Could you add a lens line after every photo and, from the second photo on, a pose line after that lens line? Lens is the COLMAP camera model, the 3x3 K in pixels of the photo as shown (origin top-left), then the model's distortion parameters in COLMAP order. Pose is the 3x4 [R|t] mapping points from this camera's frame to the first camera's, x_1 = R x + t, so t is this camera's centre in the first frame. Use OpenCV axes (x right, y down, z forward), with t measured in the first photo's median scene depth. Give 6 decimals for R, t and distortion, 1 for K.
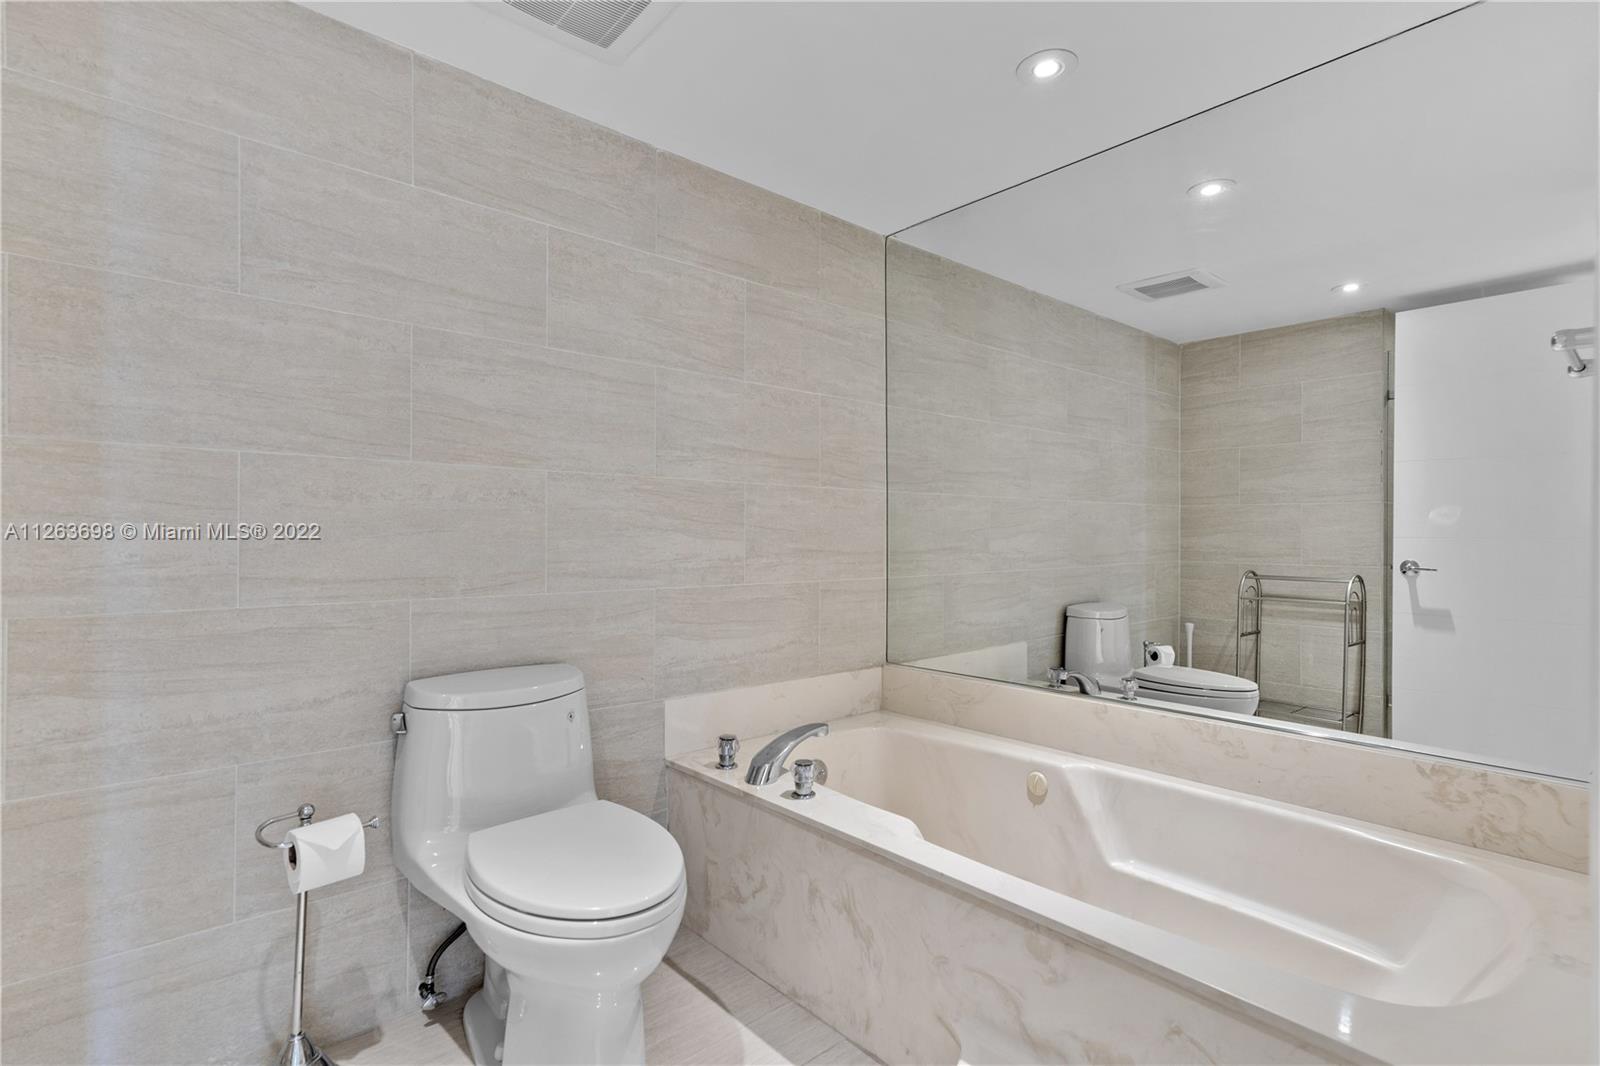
lens RADIAL K [[781.8, 0, 790.1], [0, 781.8, 539.8], [0, 0, 1]] dist [0.014545, 0.002928]
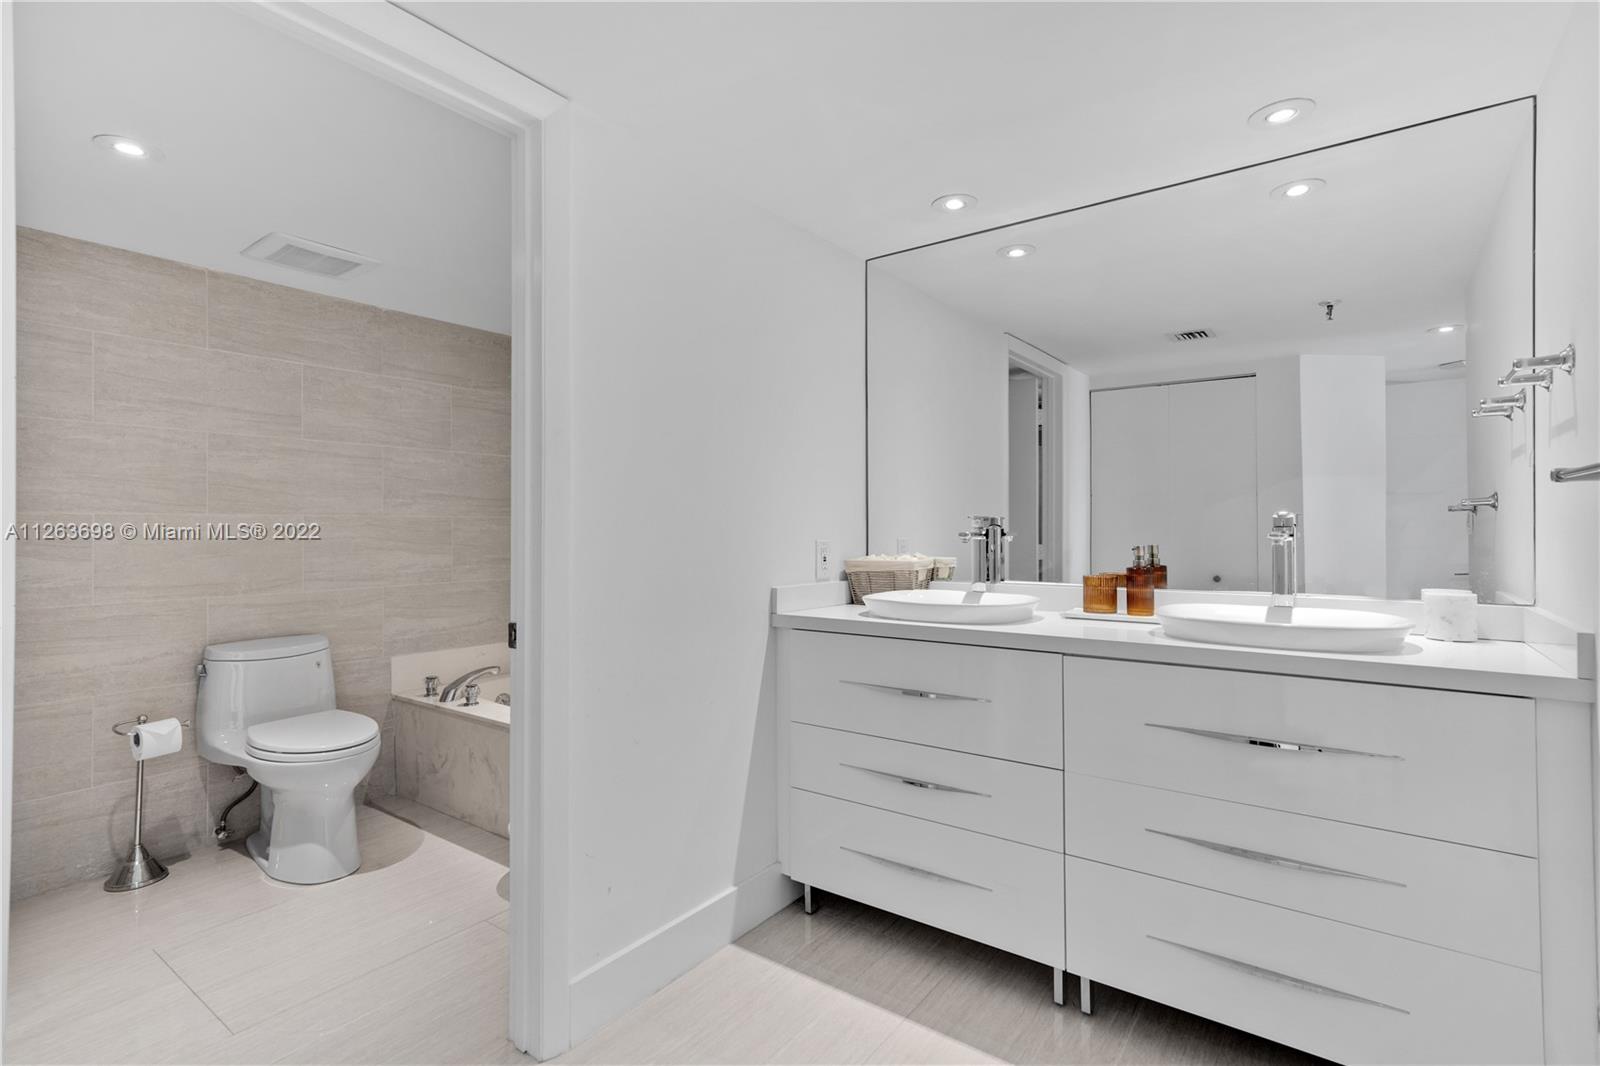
lens RADIAL K [[781.8, 0, 807.7], [0, 781.8, 528.4], [0, 0, 1]] dist [0.014545, 0.002928]
pose [[0.975210, -0.009334, 0.221085, 0.385337], [0.010234, 0.999943, -0.002923, -0.051466], [-0.221046, 0.005113, 0.975250, -0.907040]]
